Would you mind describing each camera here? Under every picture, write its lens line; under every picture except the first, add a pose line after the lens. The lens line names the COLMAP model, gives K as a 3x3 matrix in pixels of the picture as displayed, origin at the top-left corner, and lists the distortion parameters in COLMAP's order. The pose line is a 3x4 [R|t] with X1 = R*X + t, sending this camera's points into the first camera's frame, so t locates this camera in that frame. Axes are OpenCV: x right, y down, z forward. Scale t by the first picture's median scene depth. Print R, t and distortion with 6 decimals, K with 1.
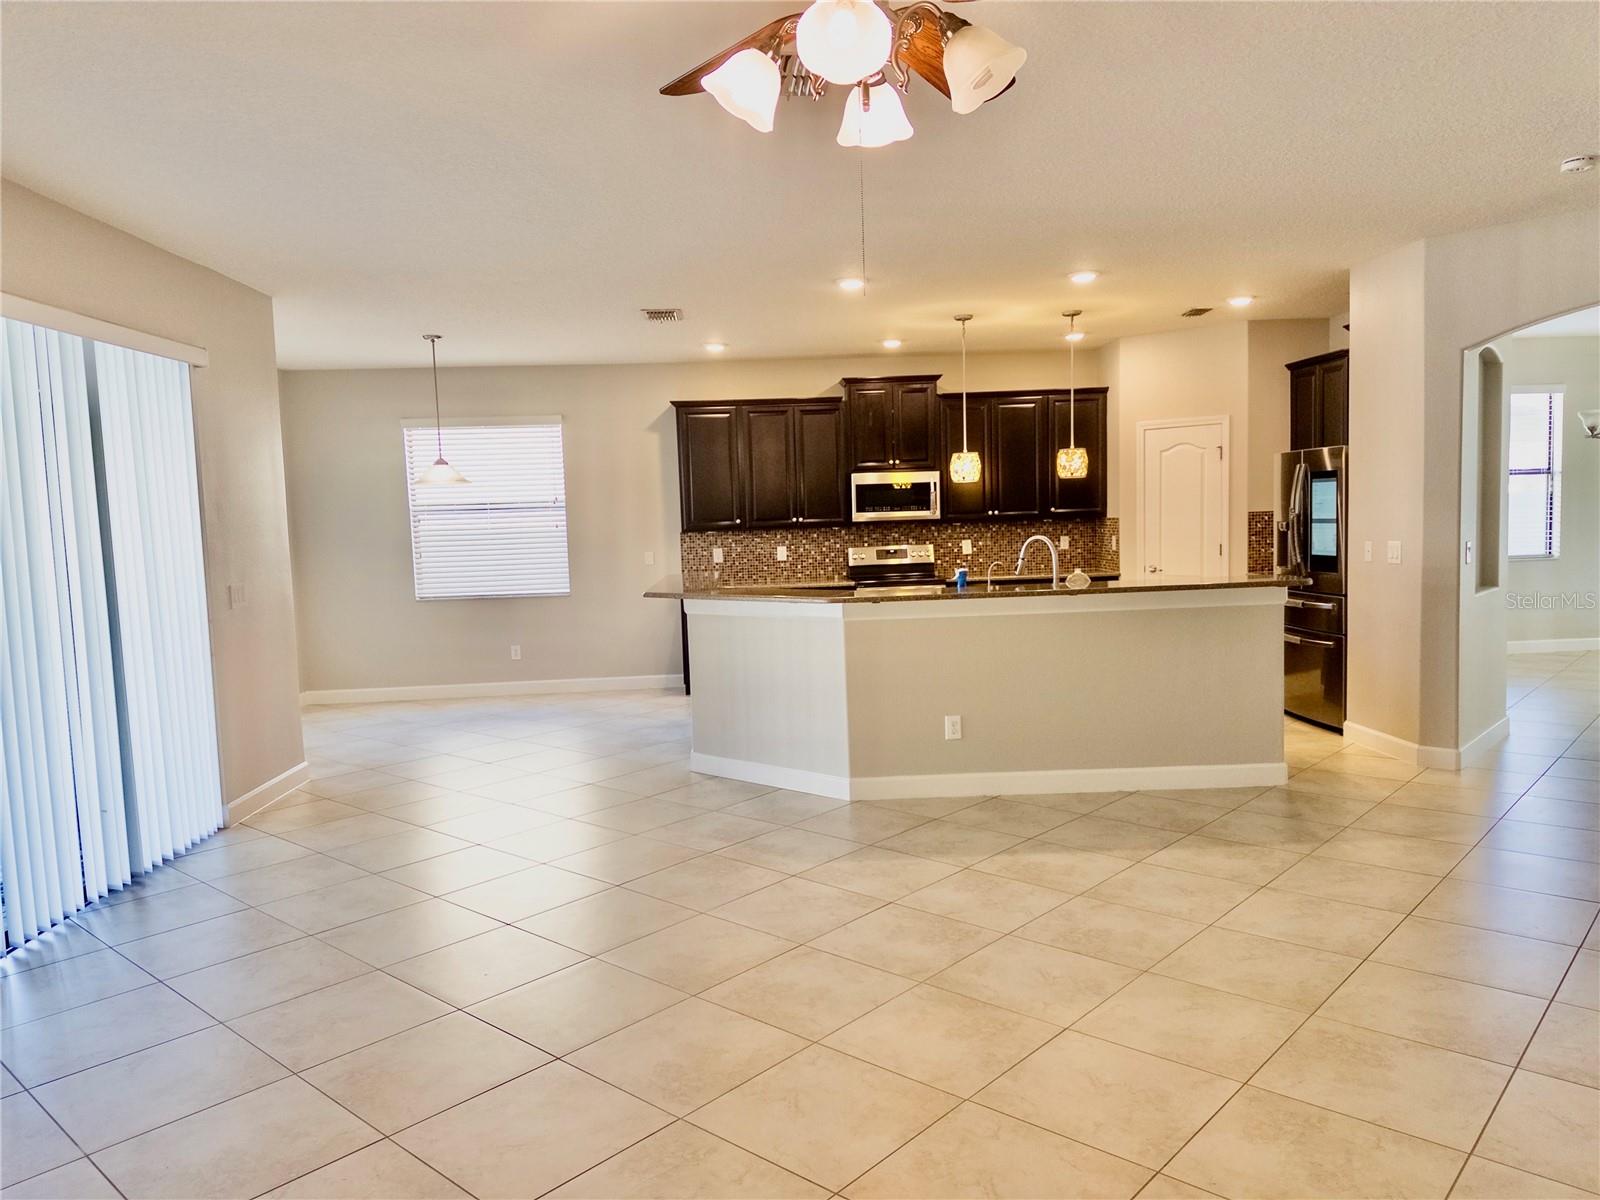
lens RADIAL K [[1124.2, 0, 801.5], [0, 1124.2, 623.2], [0, 0, 1]] dist [0.075586, -0.088782]
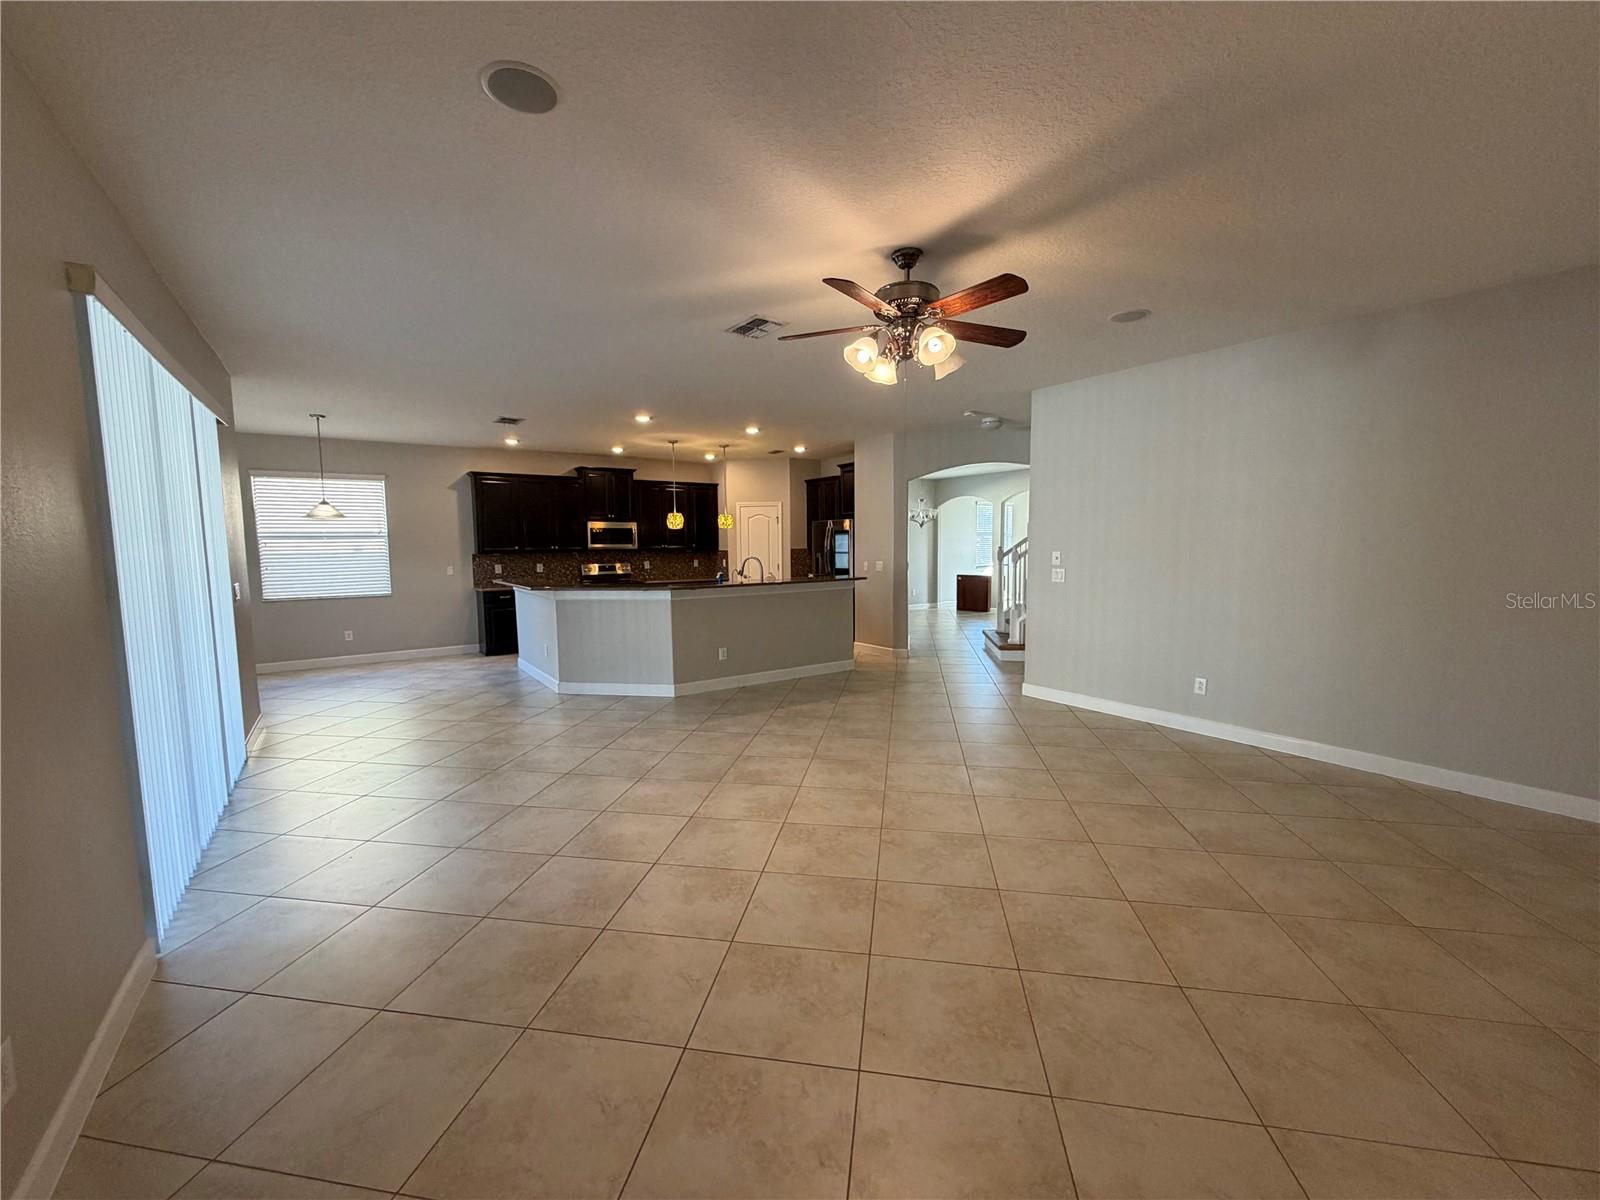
lens RADIAL K [[643.0, 0, 796.3], [0, 643.0, 606.5], [0, 0, 1]] dist [0.006124, -0.000521]
pose [[0.846023, -0.028317, 0.532395, -0.261233], [0.034873, 0.999389, -0.002262, 0.013127], [-0.532005, 0.020480, 0.846493, -0.009814]]
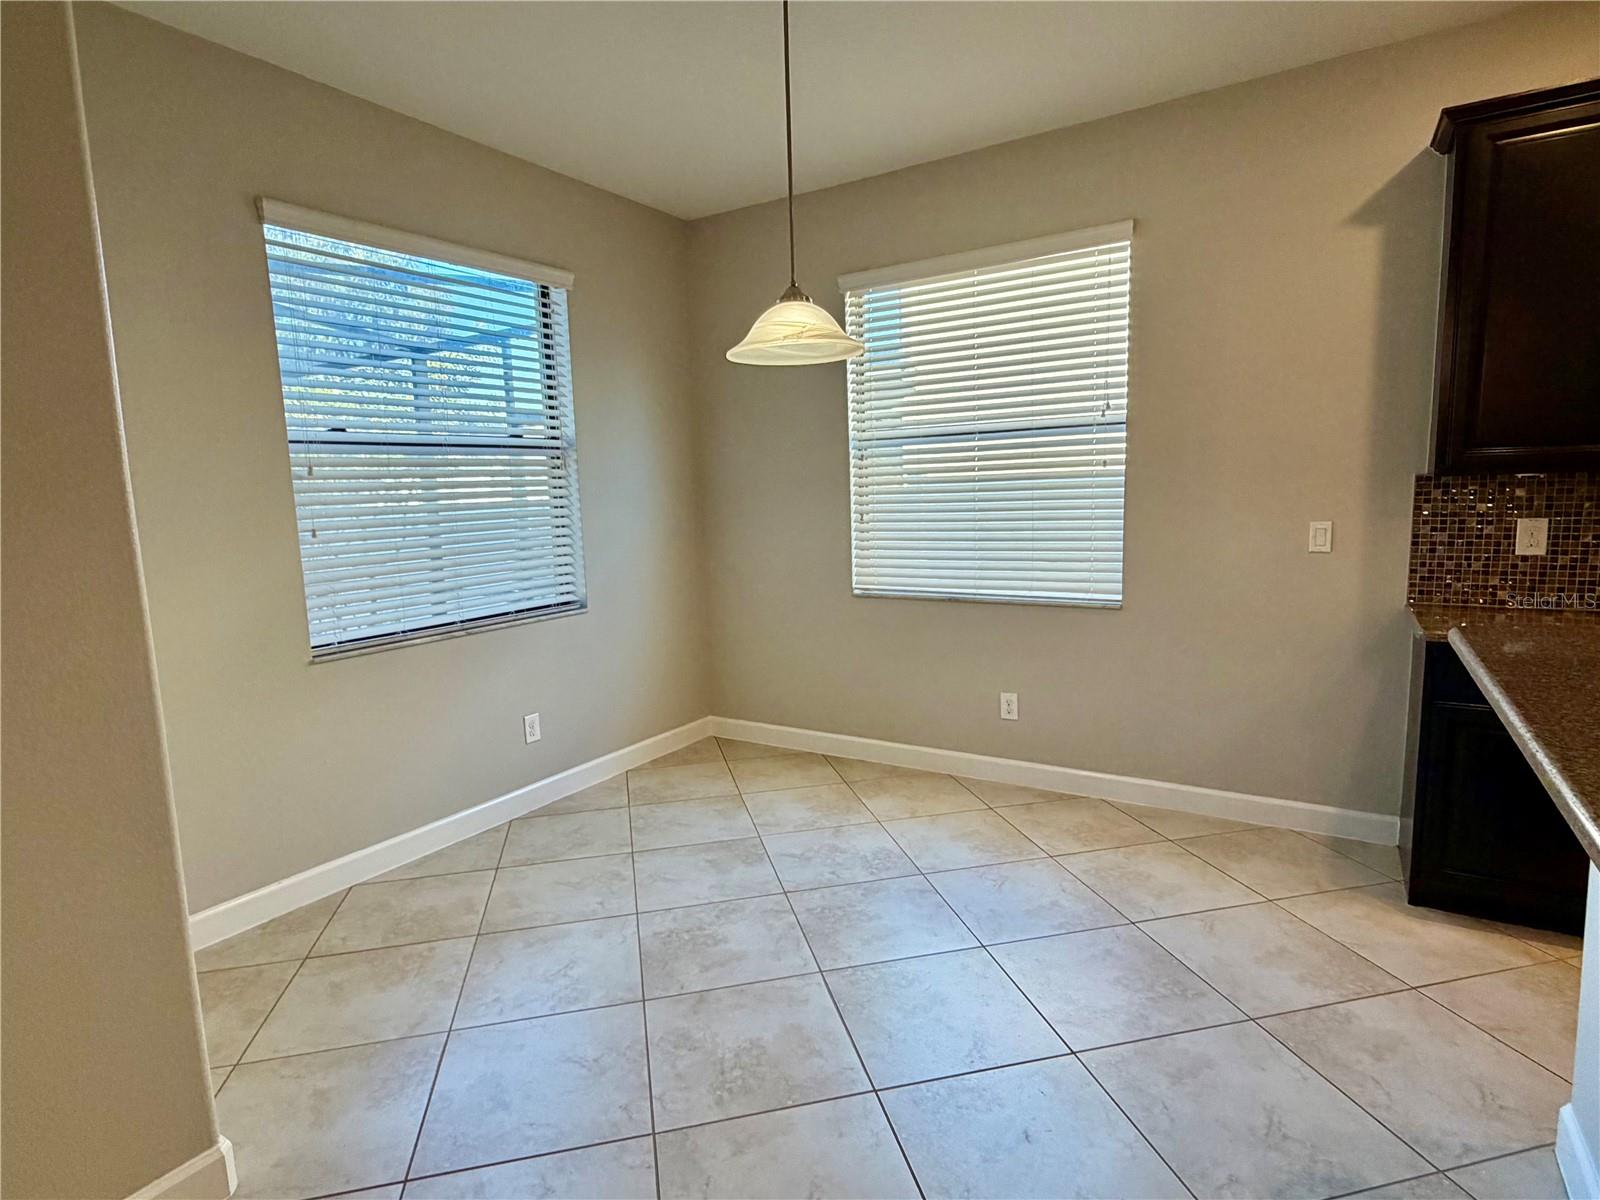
lens RADIAL K [[845.8, 0, 797.0], [0, 845.8, 599.4], [0, 0, 1]] dist [-0.004458, 0.001391]
pose [[0.816862, 0.084118, -0.570666, -0.142969], [-0.052764, 0.996059, 0.071295, -0.058654], [0.574414, -0.028128, 0.818081, 0.786778]]
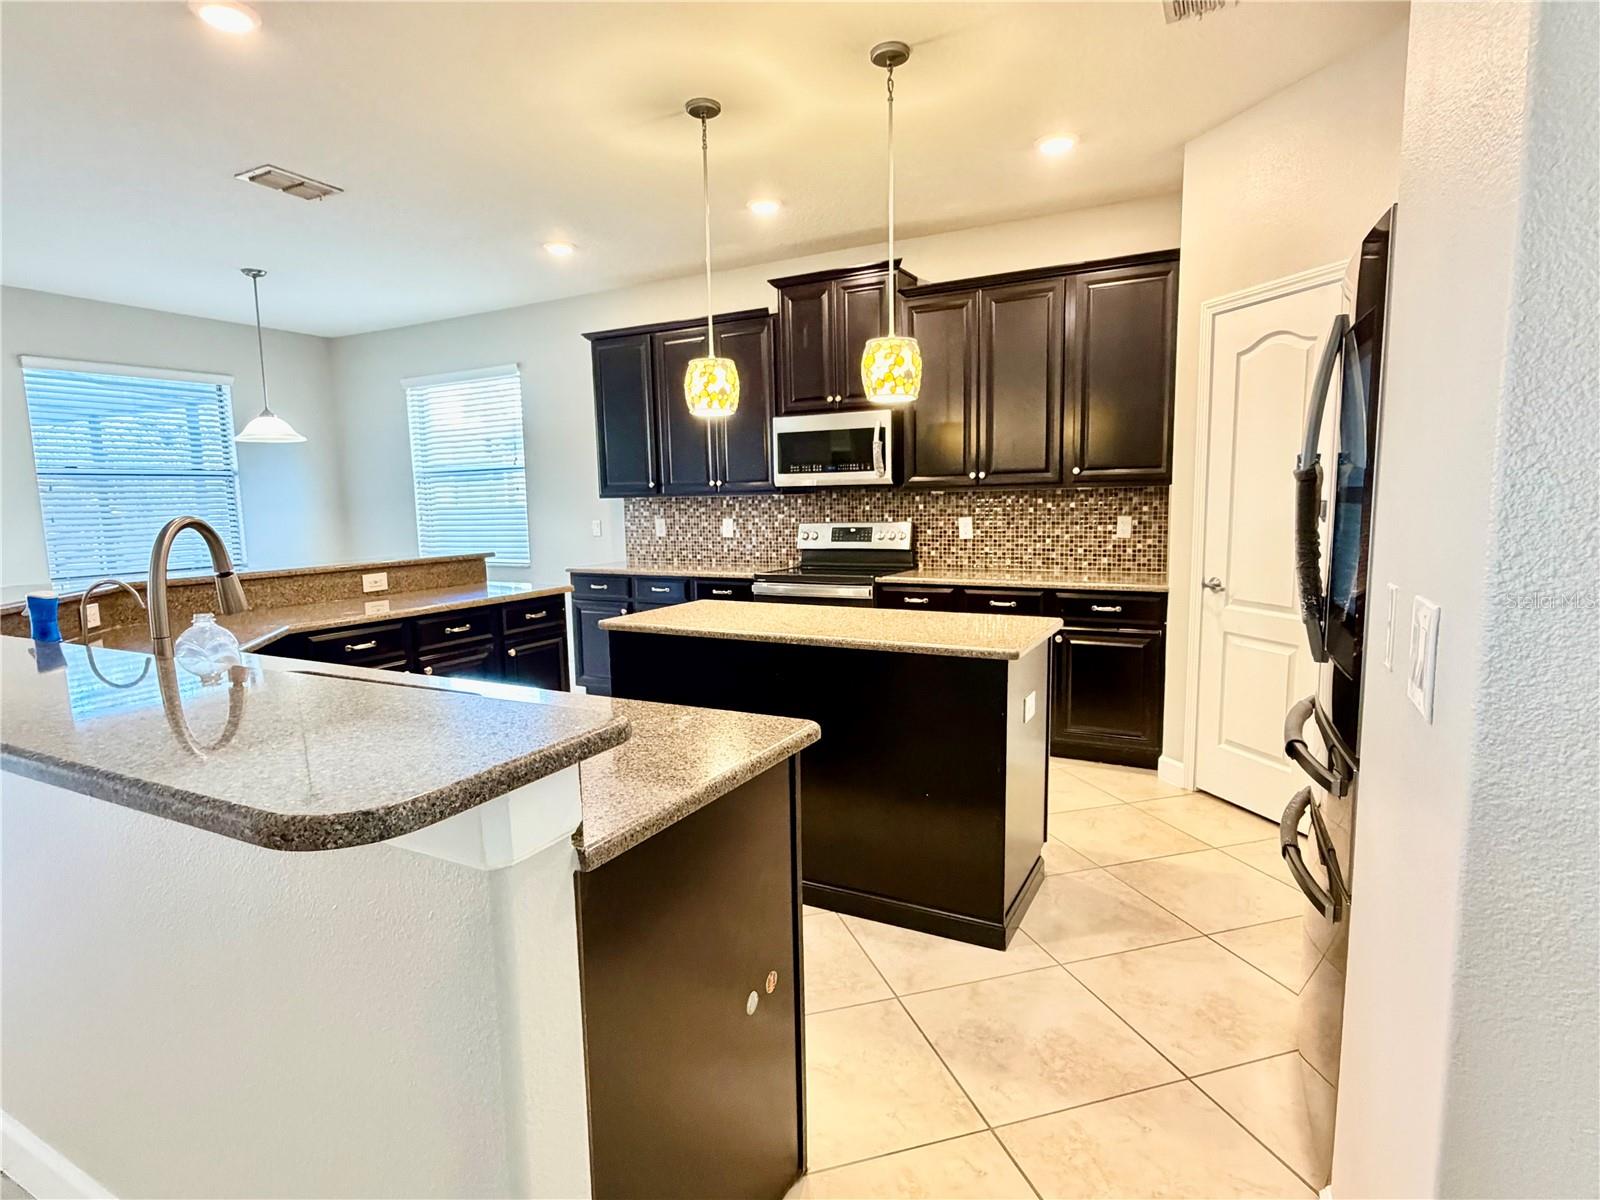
lens RADIAL K [[845.8, 0, 807.0], [0, 845.8, 597.6], [0, 0, 1]] dist [-0.004458, 0.001391]
pose [[0.856389, 0.077258, -0.510519, 0.413253], [-0.059773, 0.996929, 0.050599, -0.059813], [0.512860, -0.012817, 0.858376, 0.676374]]
